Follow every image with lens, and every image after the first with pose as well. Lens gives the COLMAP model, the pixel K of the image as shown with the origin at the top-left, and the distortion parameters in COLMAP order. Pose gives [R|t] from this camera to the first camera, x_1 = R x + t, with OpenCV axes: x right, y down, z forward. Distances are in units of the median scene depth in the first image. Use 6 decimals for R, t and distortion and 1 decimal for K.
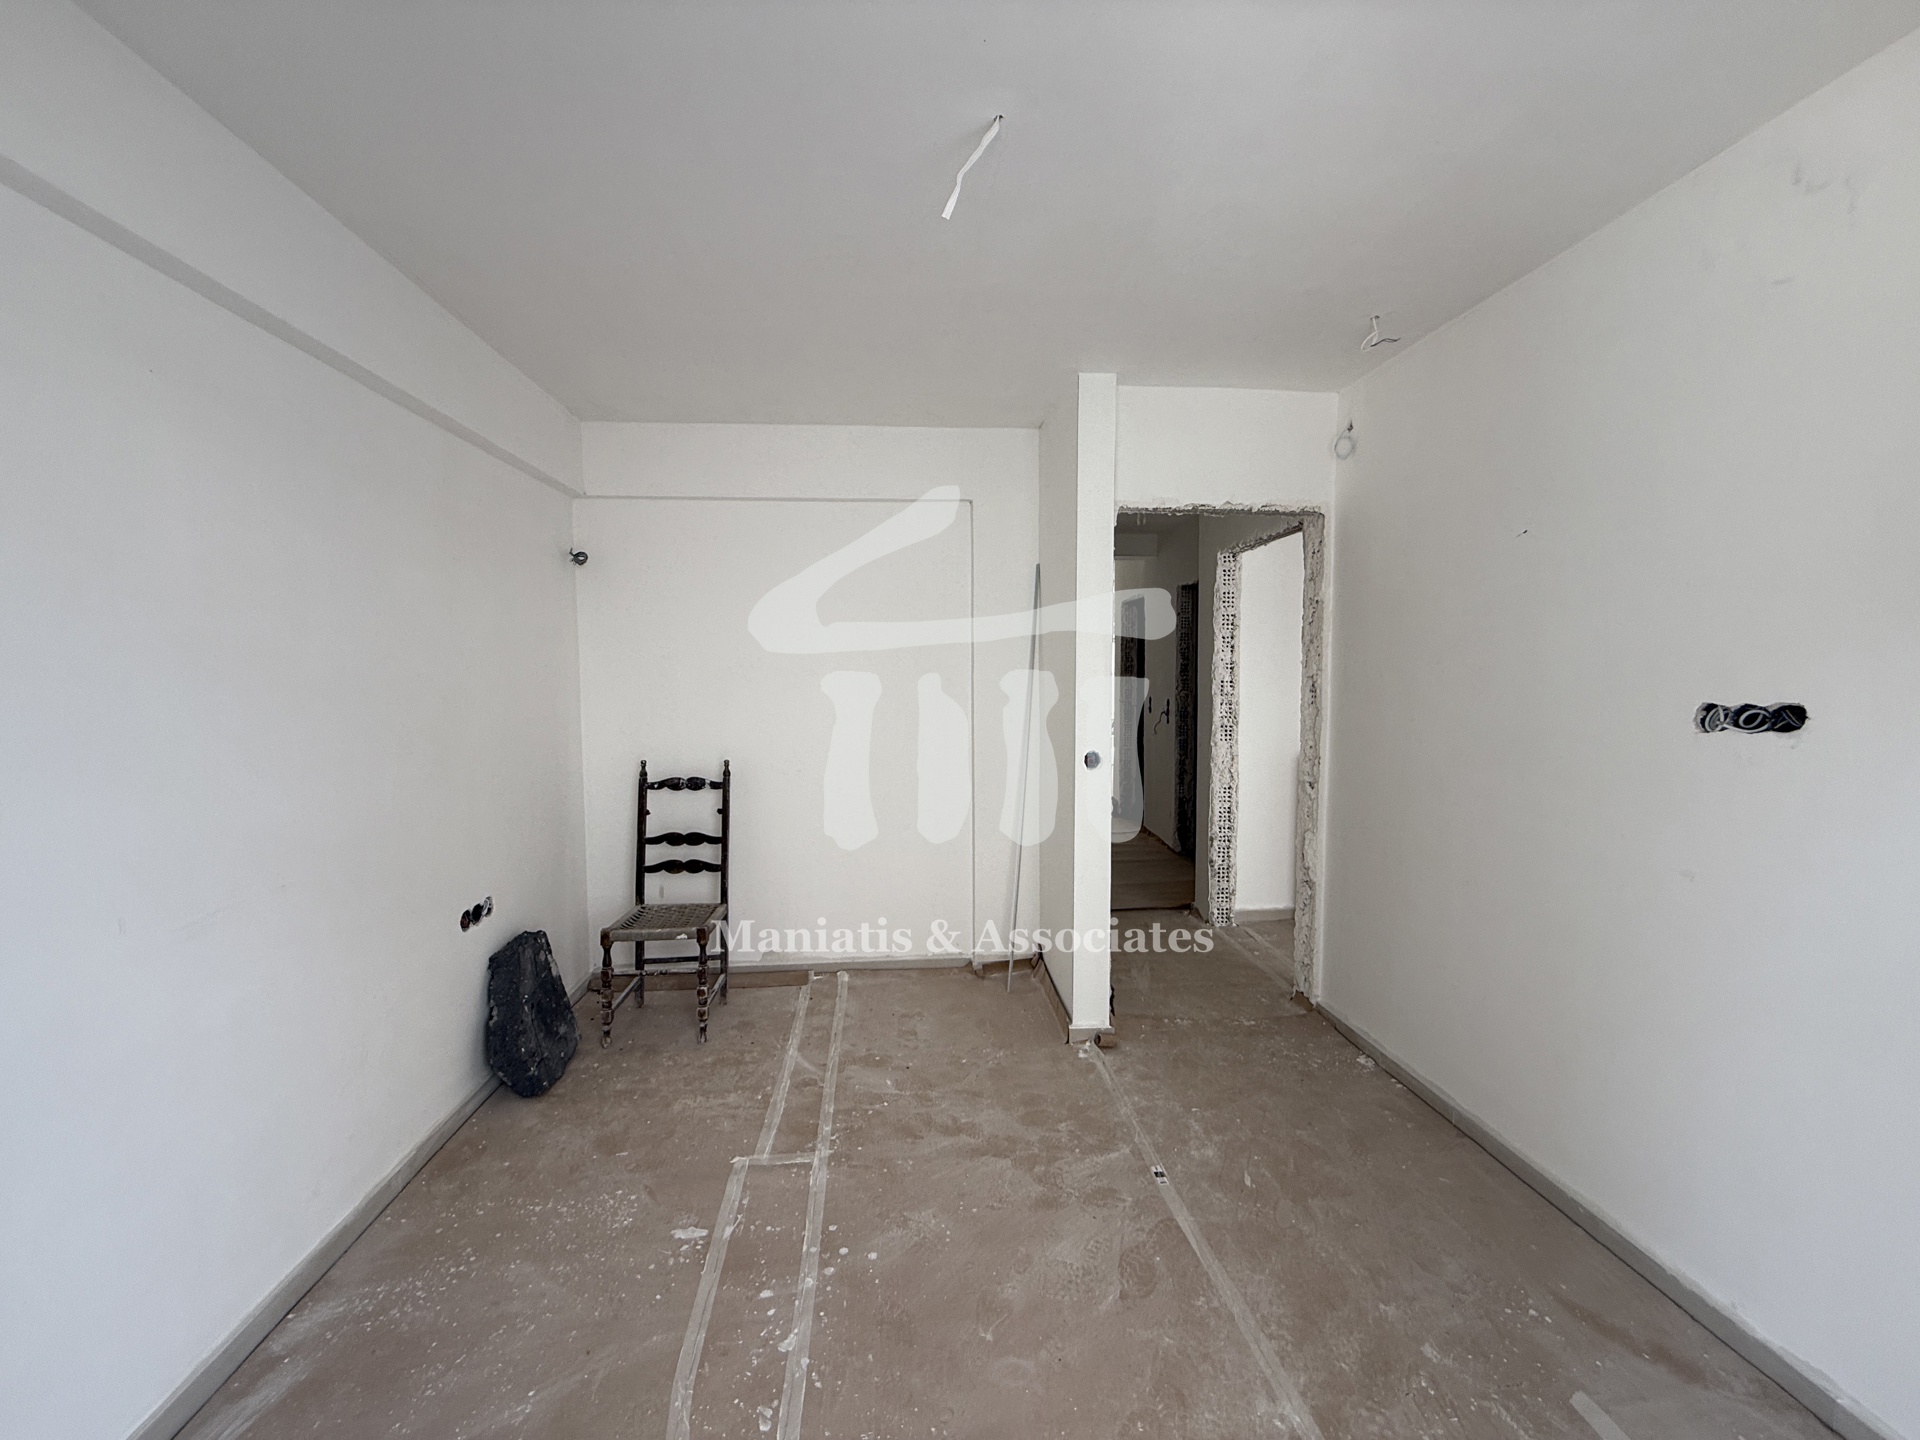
lens RADIAL K [[761.9, 0, 952.0], [0, 761.9, 721.5], [0, 0, 1]] dist [-0.000573, 0.000089]
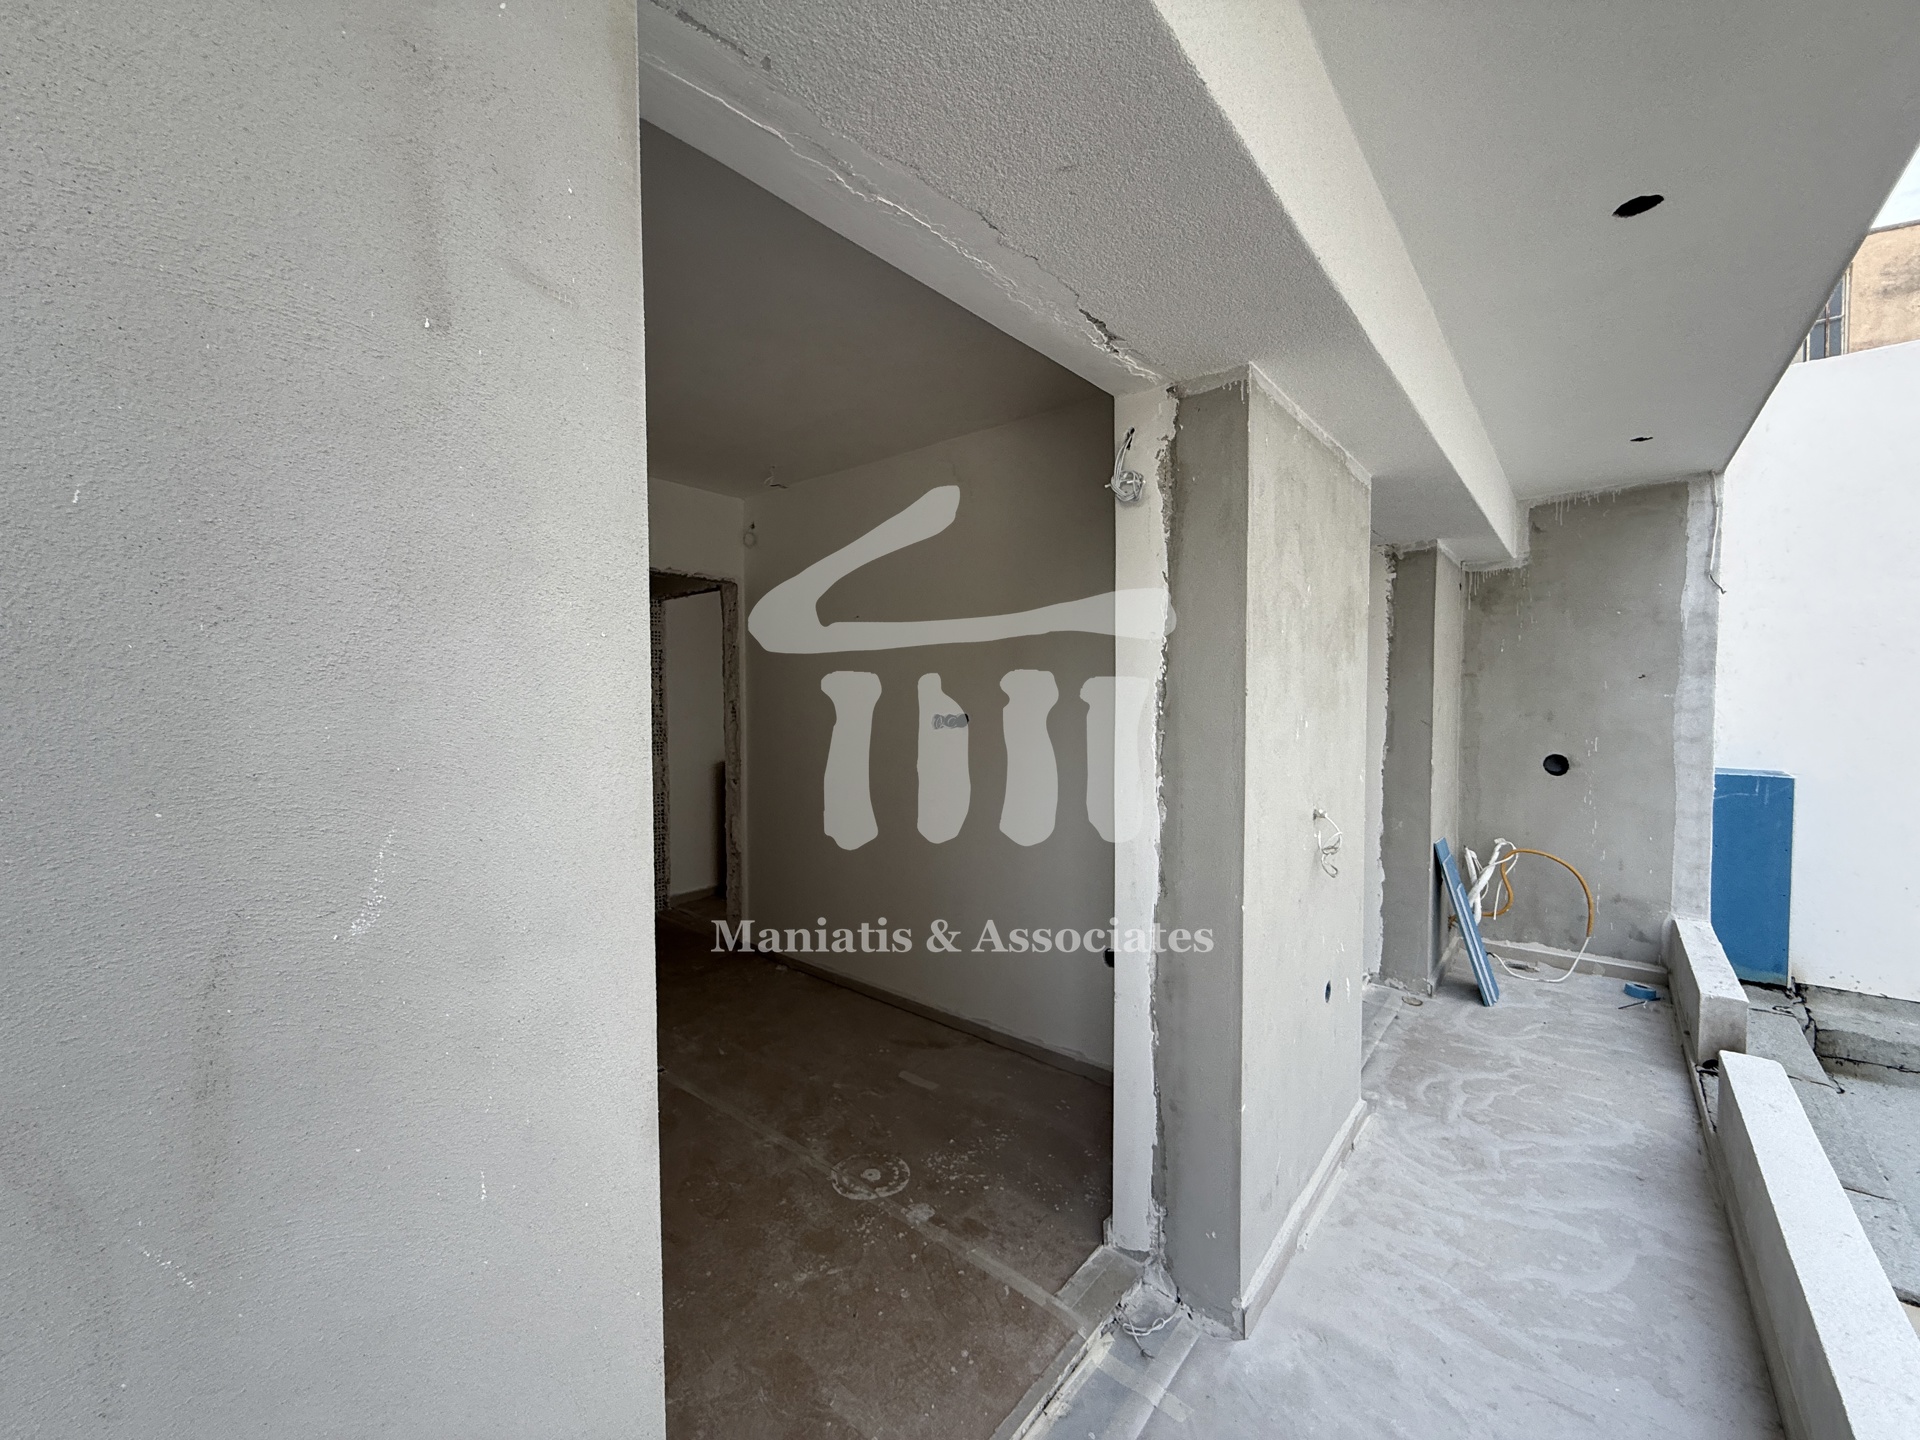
lens RADIAL K [[761.9, 0, 957.7], [0, 761.9, 716.8], [0, 0, 1]] dist [-0.000573, 0.000089]
pose [[0.706567, -0.018705, 0.707399, -0.210229], [0.044688, 0.998835, -0.018224, 0.011585], [-0.706234, 0.044488, 0.706579, -0.248657]]
